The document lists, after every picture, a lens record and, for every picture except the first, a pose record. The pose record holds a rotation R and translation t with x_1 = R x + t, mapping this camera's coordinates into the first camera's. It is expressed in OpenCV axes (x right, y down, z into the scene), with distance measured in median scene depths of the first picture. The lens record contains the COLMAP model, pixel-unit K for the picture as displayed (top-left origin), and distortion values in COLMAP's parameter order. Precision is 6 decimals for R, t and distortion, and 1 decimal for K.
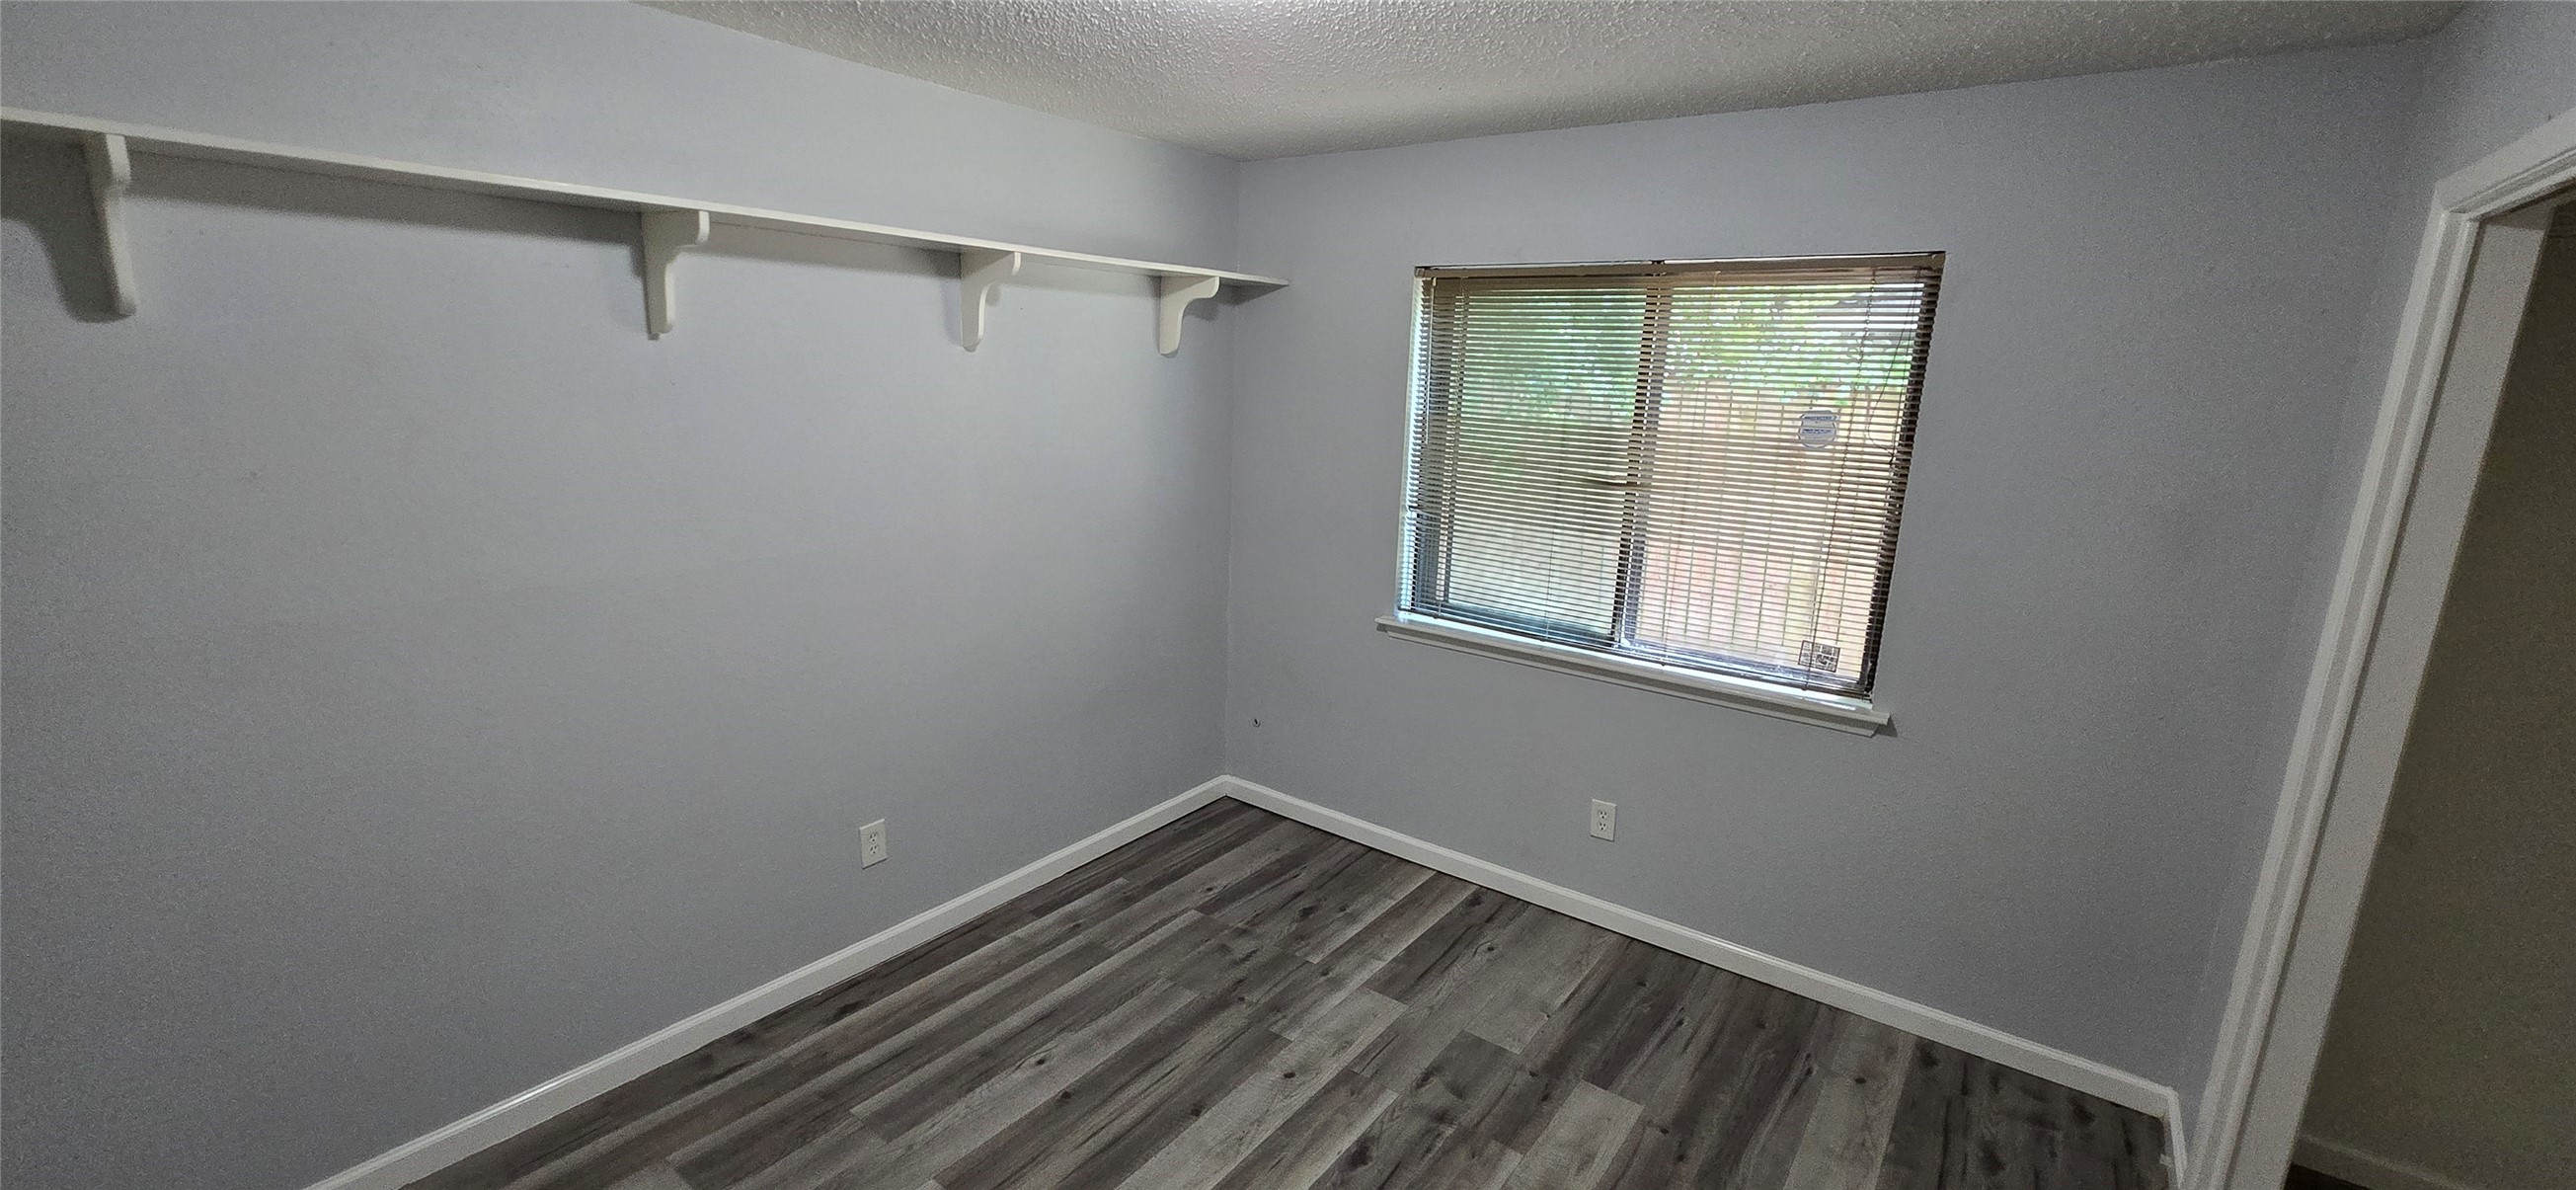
lens RADIAL K [[1055.3, 0, 1271.6], [0, 1055.3, 585.7], [0, 0, 1]] dist [-0.003041, 0.003365]
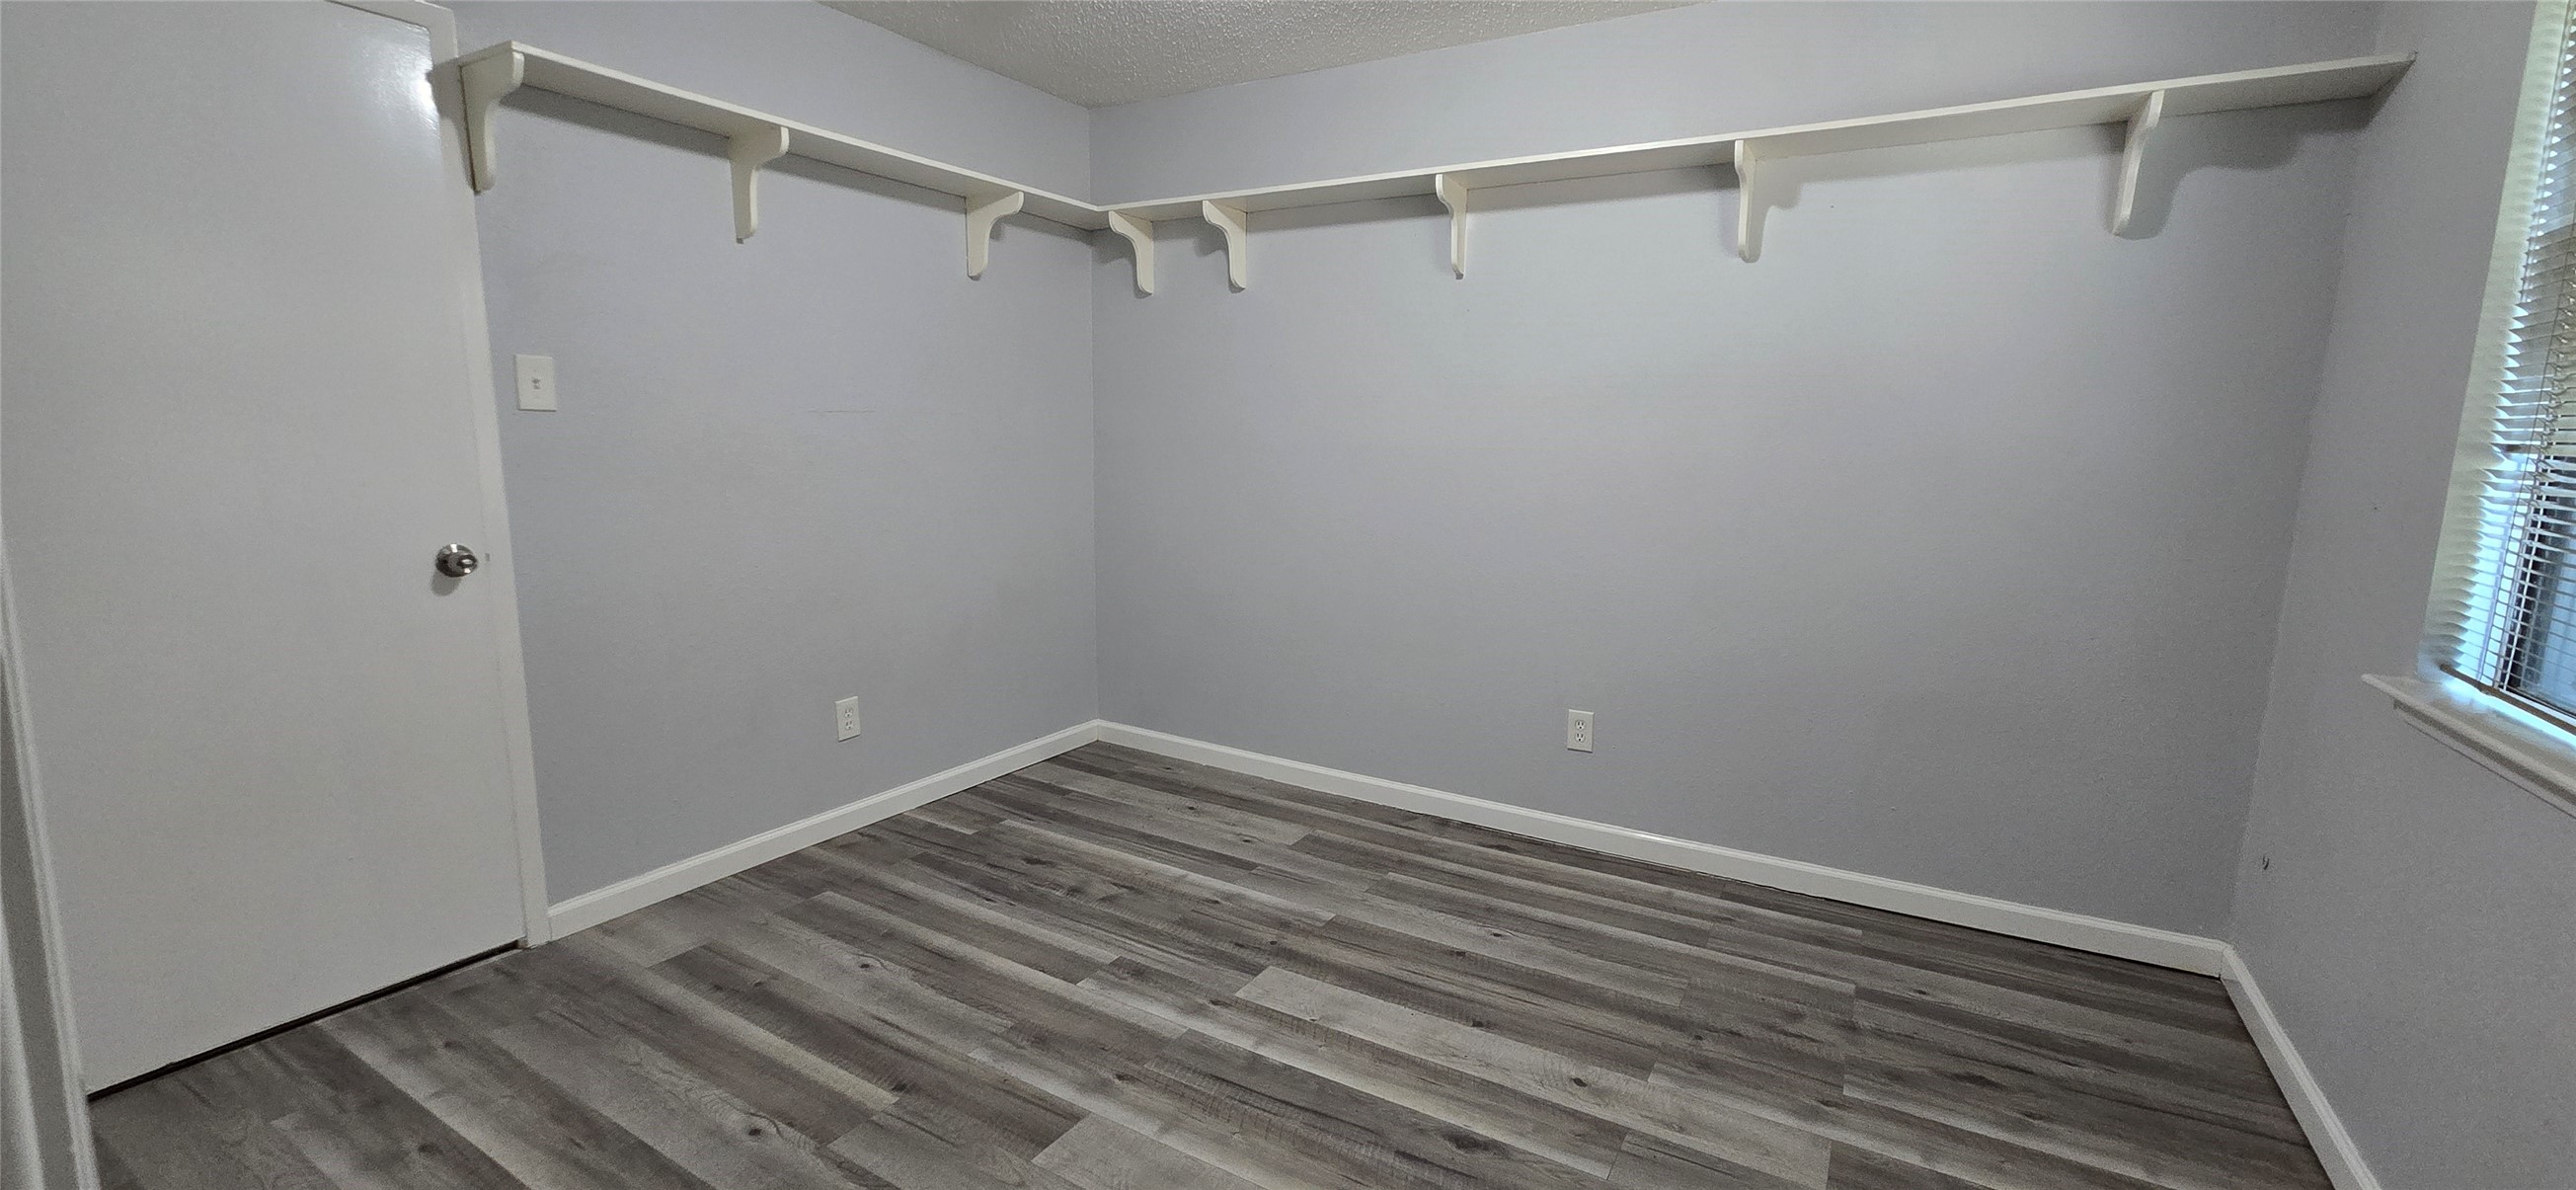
lens RADIAL K [[1055.3, 0, 1308.0], [0, 1055.3, 599.6], [0, 0, 1]] dist [-0.003041, 0.003365]
pose [[0.119559, 0.119509, -0.985608, 0.653676], [-0.219964, 0.971246, 0.091085, 0.075701], [0.968154, 0.205908, 0.142408, 0.550901]]
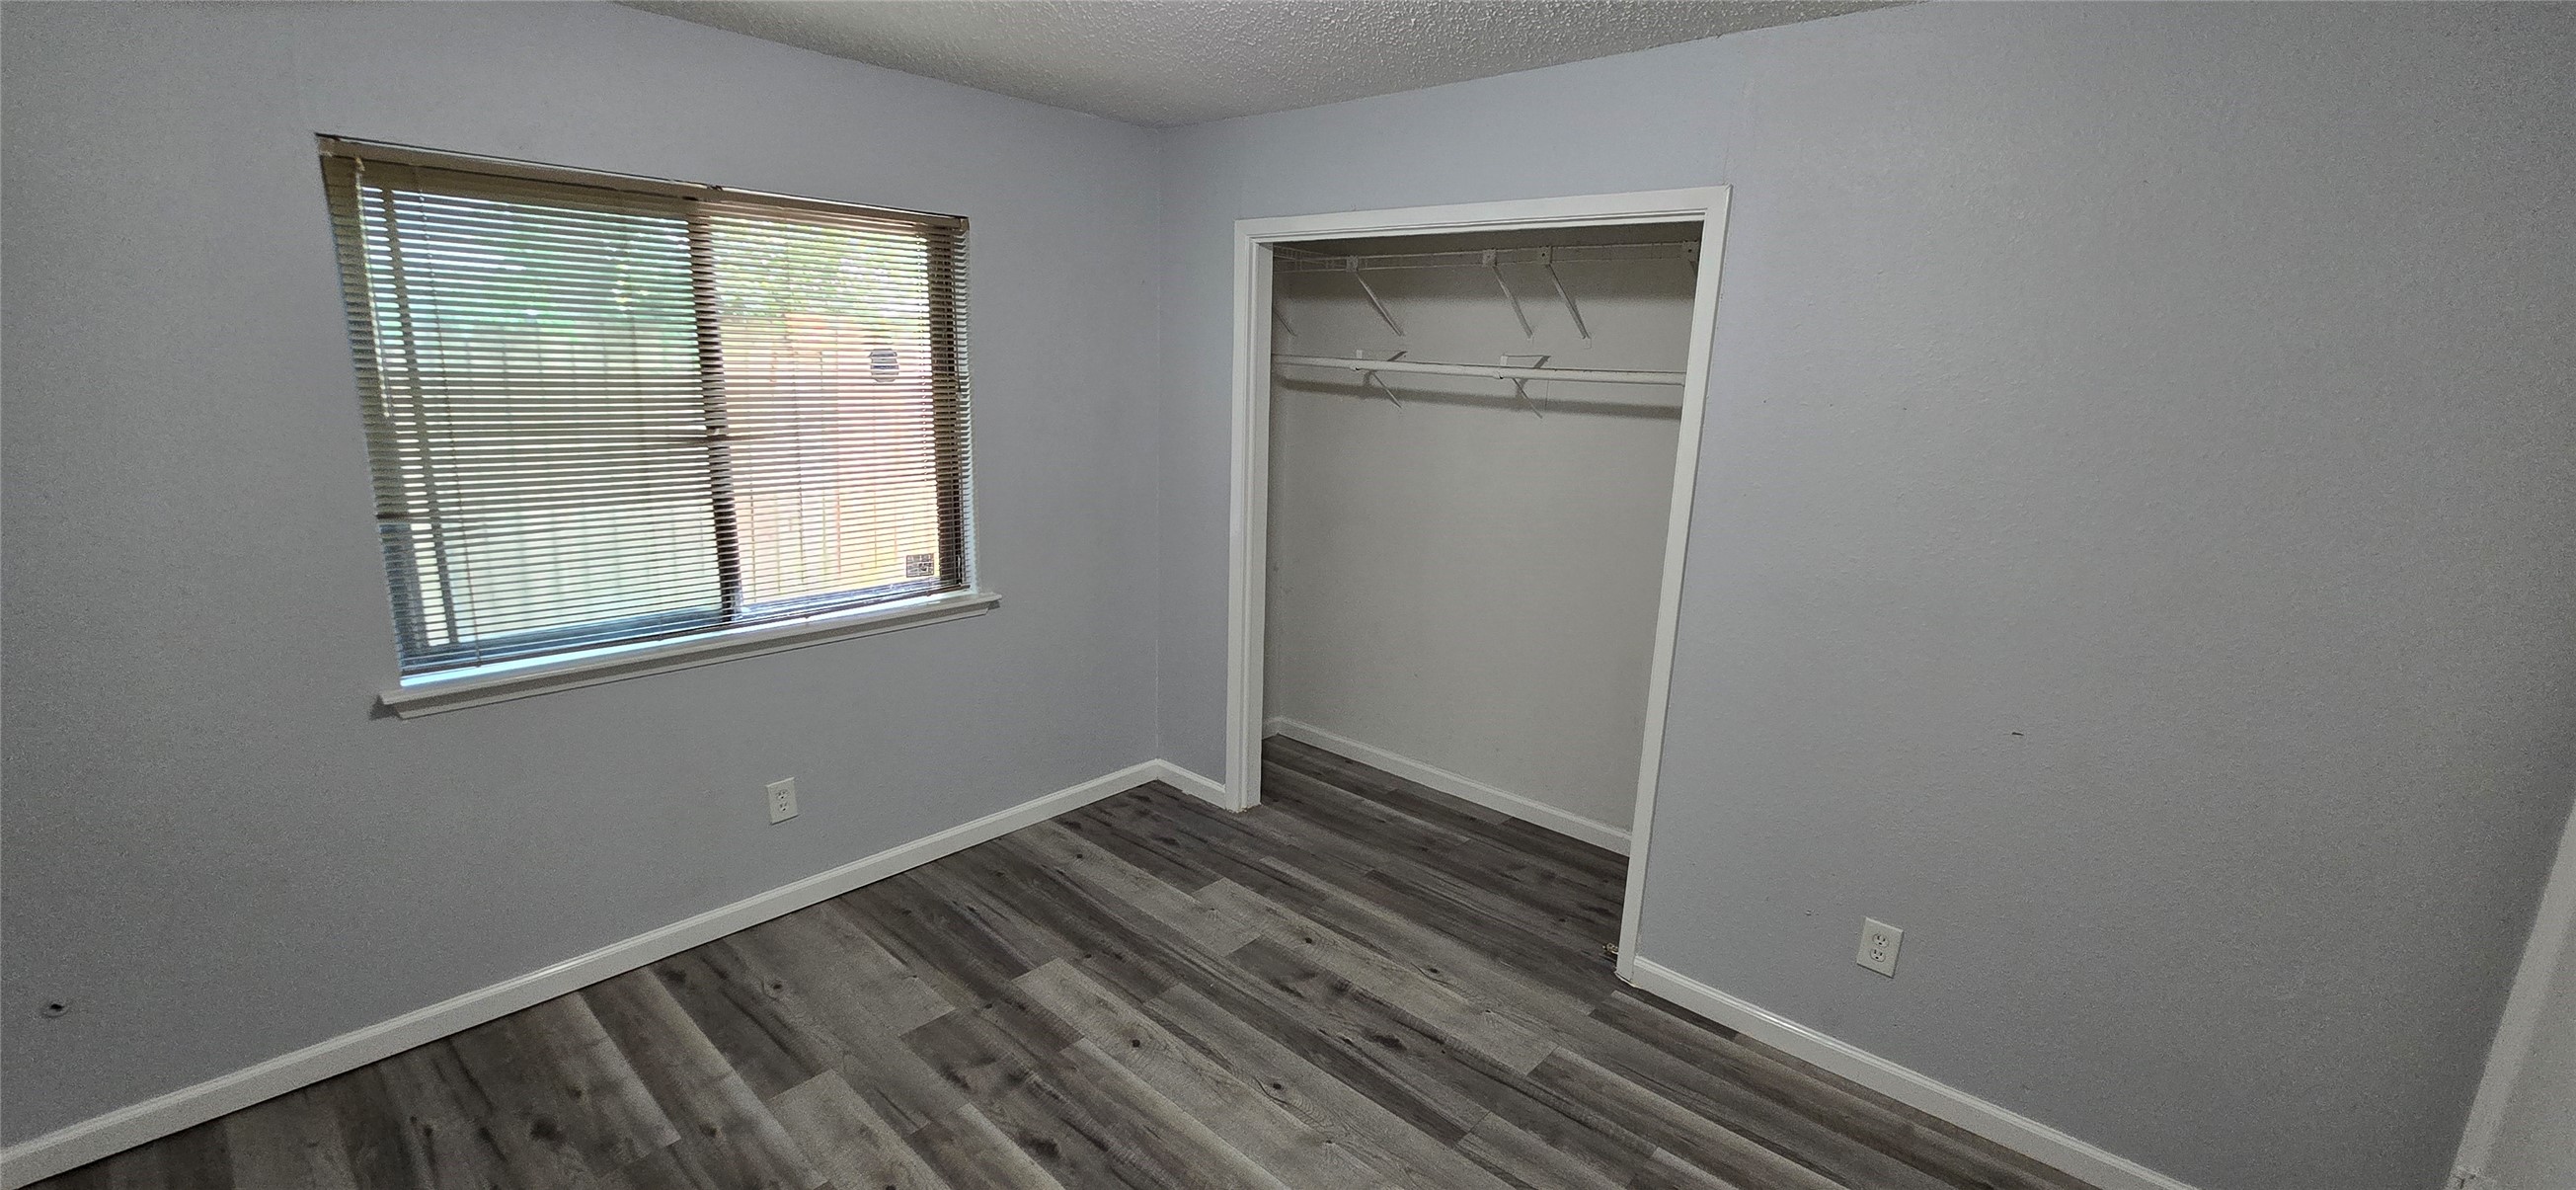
lens RADIAL K [[1055.3, 0, 1294.8], [0, 1055.3, 582.7], [0, 0, 1]] dist [-0.003041, 0.003365]
pose [[0.086874, -0.238987, 0.967129, -0.561269], [0.183427, 0.958039, 0.220264, -0.092927], [-0.979187, 0.158262, 0.127066, 0.465495]]
